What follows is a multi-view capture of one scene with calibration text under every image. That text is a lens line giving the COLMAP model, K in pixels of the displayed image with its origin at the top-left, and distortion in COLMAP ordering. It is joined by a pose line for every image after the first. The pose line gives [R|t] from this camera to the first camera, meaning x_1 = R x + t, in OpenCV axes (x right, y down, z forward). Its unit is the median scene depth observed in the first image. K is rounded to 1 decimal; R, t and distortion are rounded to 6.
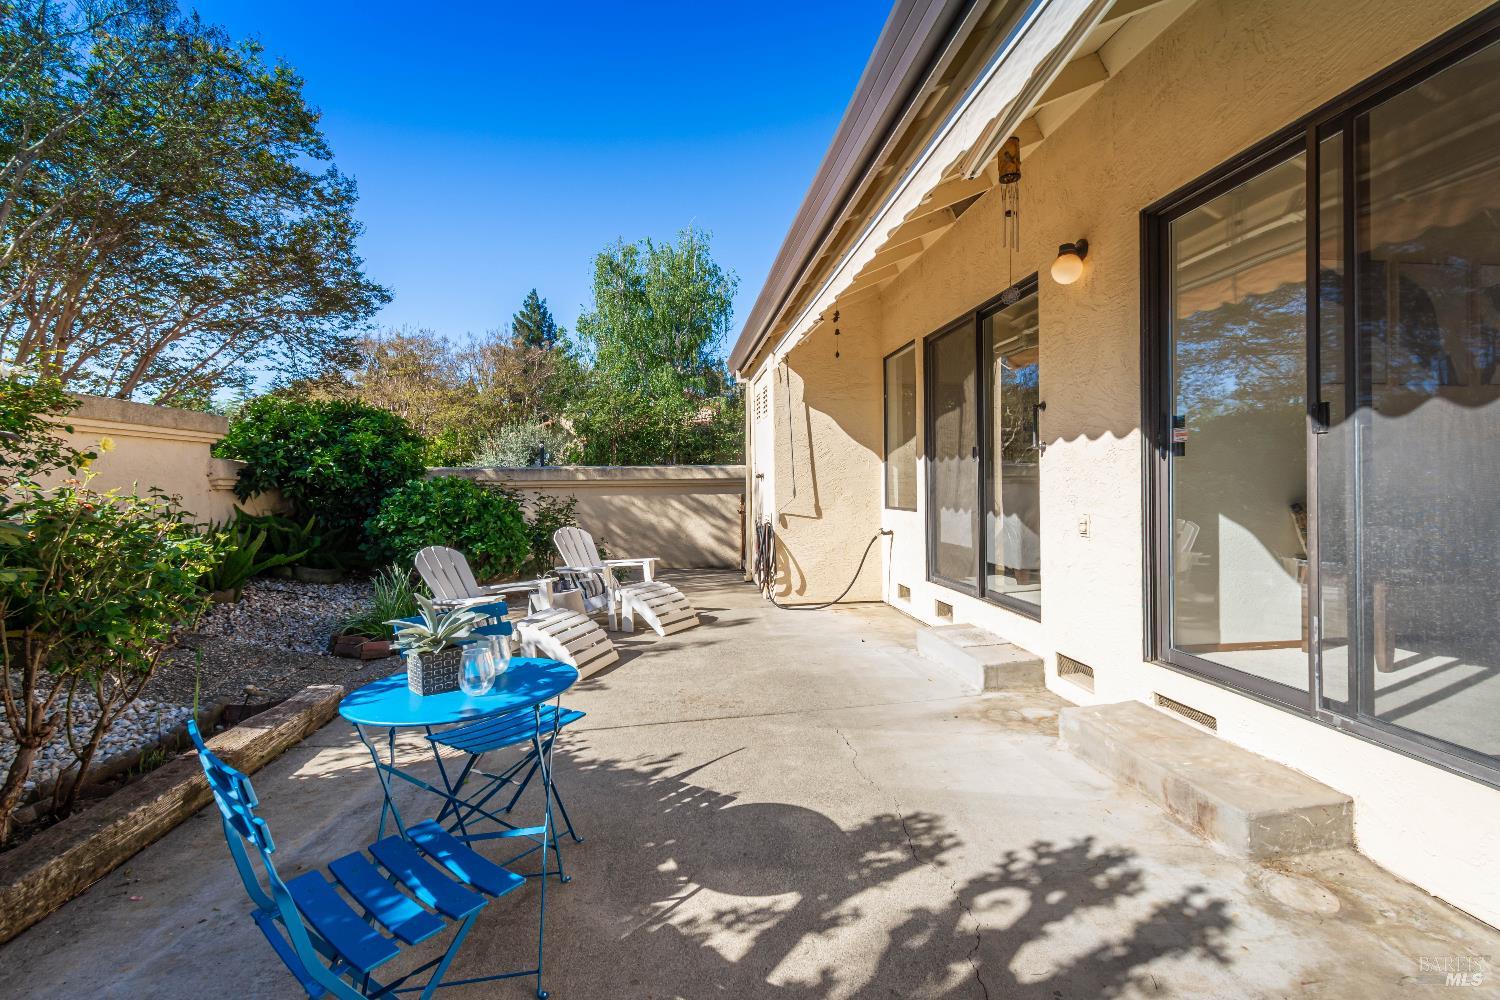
lens RADIAL K [[678.9, 0, 745.2], [0, 678.9, 494.6], [0, 0, 1]] dist [0.002426, 0.000613]
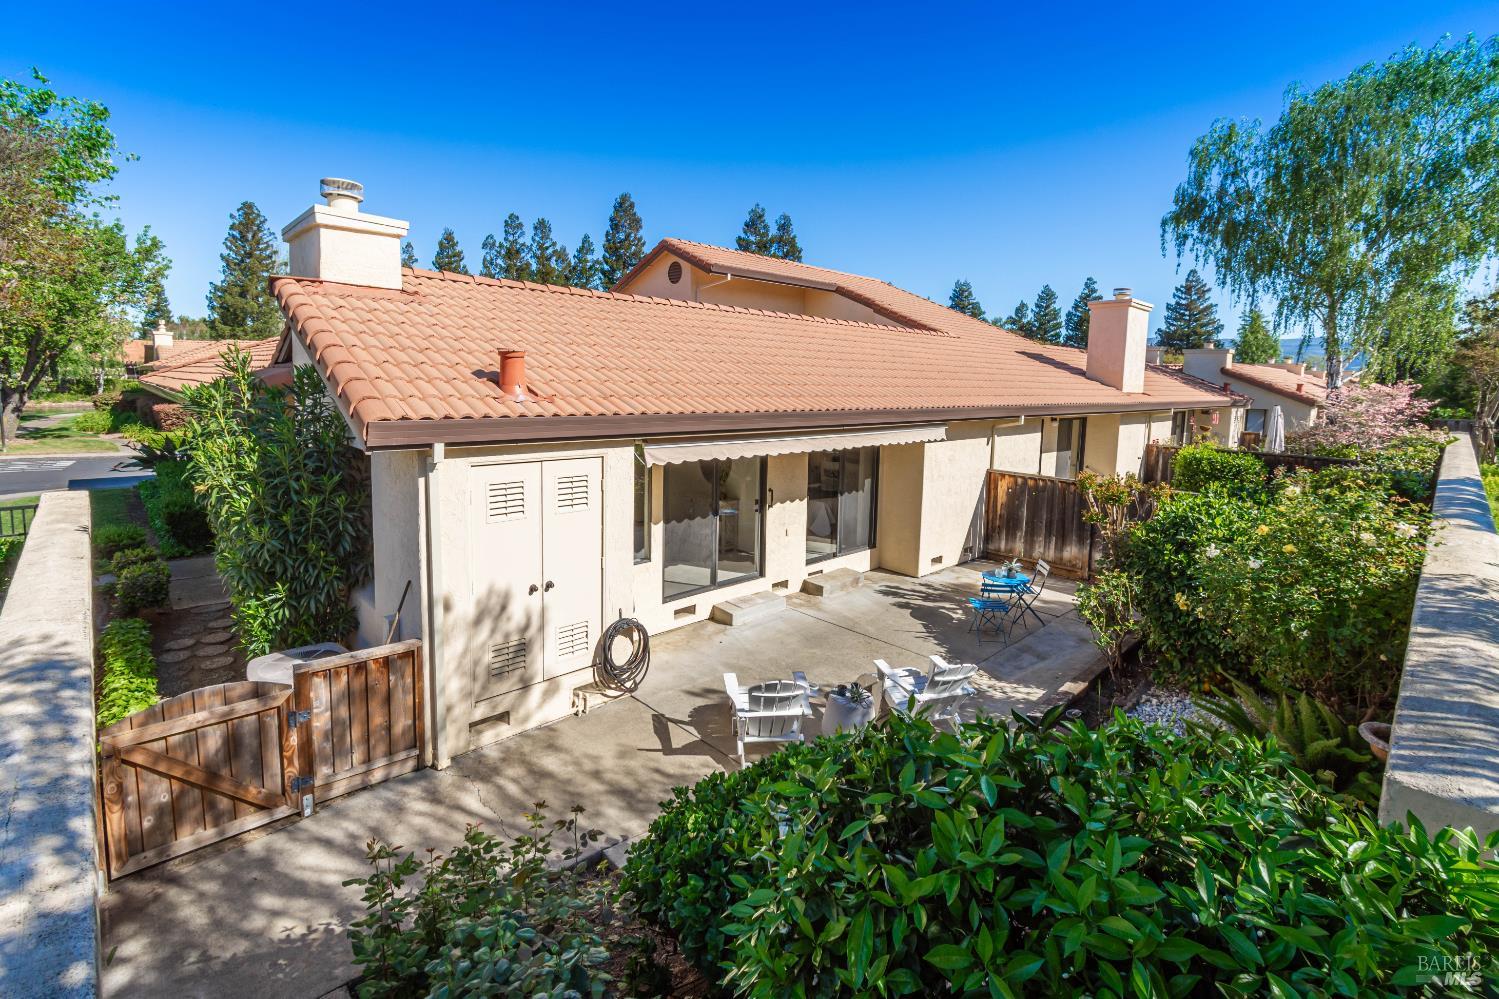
lens RADIAL K [[678.5, 0, 751.1], [0, 678.5, 448.1], [0, 0, 1]] dist [0.002426, 0.000613]
pose [[-0.609295, -0.083859, 0.788497, -1.698290], [-0.011509, 0.995223, 0.096952, -0.607731], [-0.792860, 0.049997, -0.607350, 2.978127]]
